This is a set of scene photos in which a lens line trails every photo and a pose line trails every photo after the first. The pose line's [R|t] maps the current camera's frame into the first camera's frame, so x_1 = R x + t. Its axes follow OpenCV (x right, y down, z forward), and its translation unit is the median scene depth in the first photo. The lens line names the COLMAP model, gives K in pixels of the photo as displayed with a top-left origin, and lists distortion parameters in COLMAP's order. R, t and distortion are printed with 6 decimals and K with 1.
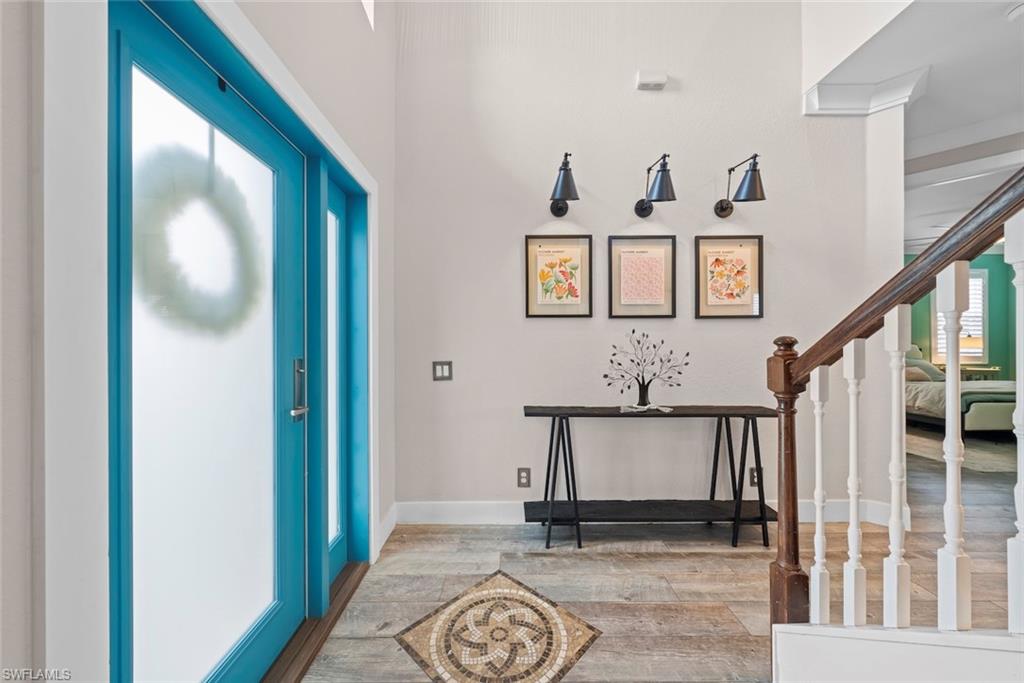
lens RADIAL K [[365.2, 0, 510.8], [0, 365.2, 342.5], [0, 0, 1]] dist [-0.003843, 0.001457]
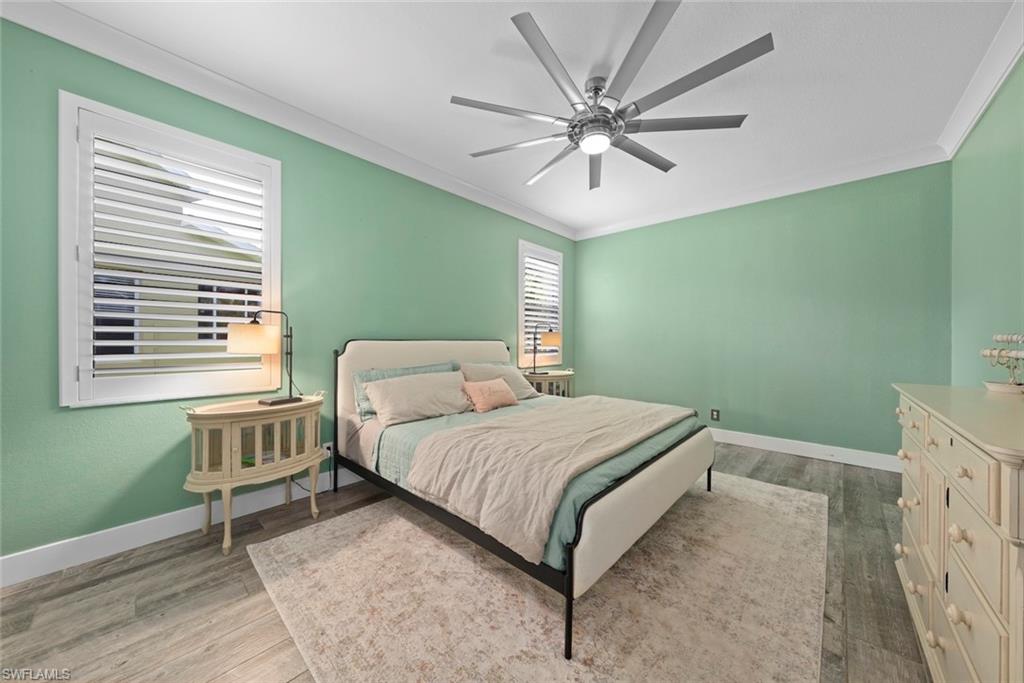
lens RADIAL K [[349.1, 0, 512.0], [0, 349.1, 341.5], [0, 0, 1]] dist [-0.000091, -0.000027]
pose [[0.673041, 0.001066, 0.739604, 0.673145], [-0.005344, 0.999980, 0.003422, 0.003419], [-0.739586, -0.006256, 0.673033, 0.574606]]
